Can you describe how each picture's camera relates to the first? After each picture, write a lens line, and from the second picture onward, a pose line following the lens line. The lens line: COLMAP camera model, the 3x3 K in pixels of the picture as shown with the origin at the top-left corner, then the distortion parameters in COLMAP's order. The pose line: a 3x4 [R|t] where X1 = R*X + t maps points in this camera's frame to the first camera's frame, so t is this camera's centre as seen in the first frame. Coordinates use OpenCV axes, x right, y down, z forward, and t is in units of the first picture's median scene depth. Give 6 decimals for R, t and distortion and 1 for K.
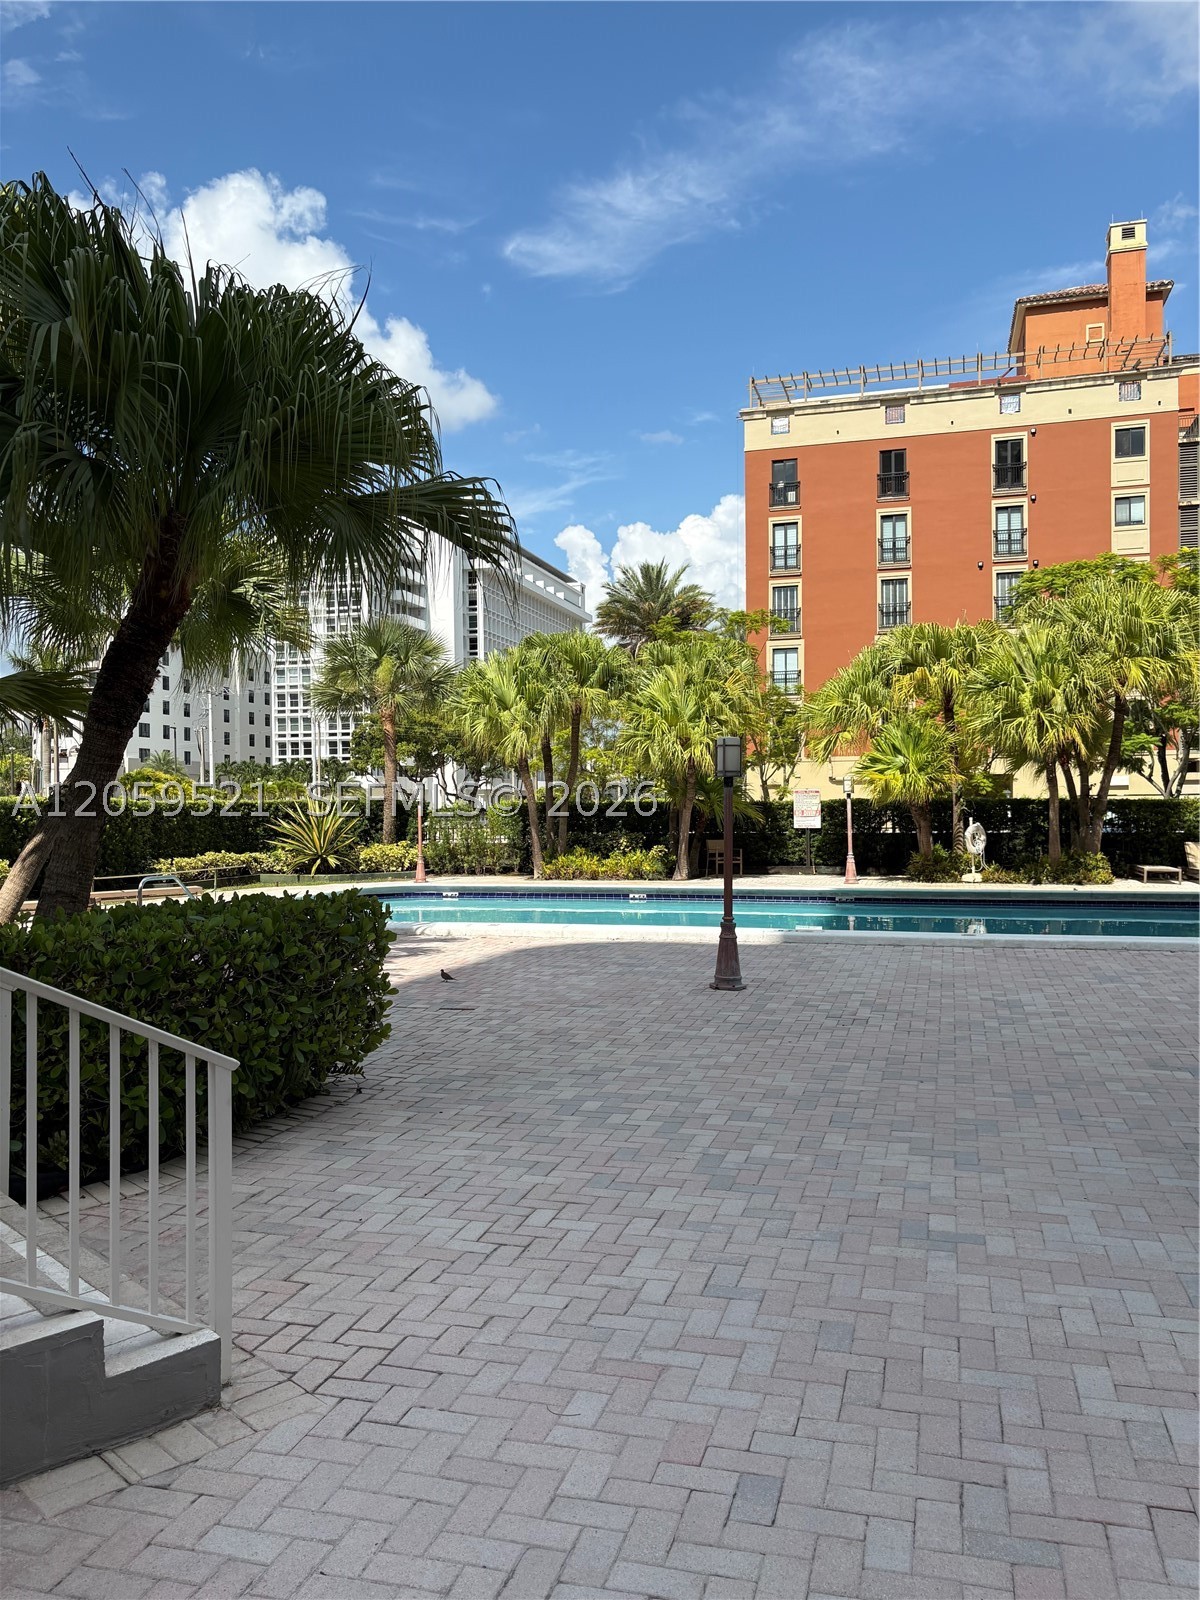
lens RADIAL K [[1212.3, 0, 605.2], [0, 1212.3, 806.1], [0, 0, 1]] dist [0.047005, -0.053551]
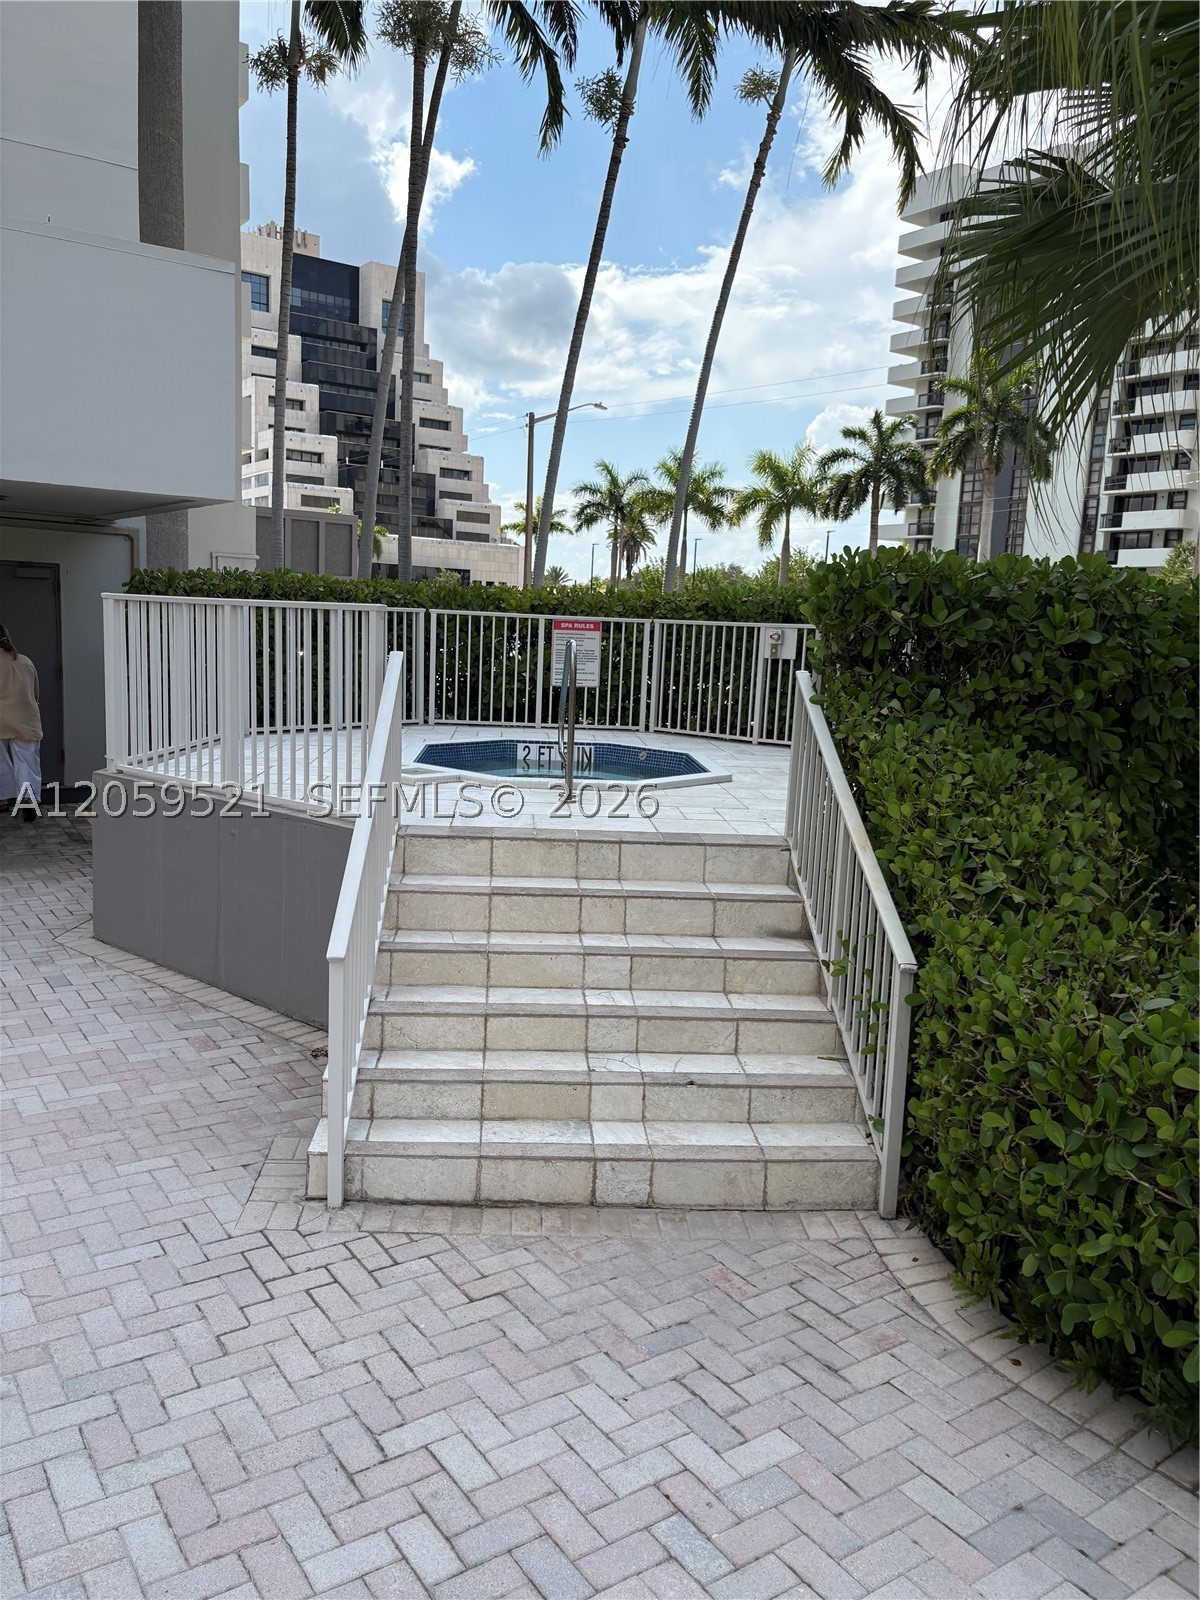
lens RADIAL K [[1212.3, 0, 592.0], [0, 1212.3, 807.3], [0, 0, 1]] dist [0.047005, -0.053551]
pose [[-0.643821, 0.097353, -0.758957, 0.318433], [-0.038892, 0.986428, 0.159523, -0.099445], [0.764187, 0.132221, -0.631297, 1.493631]]
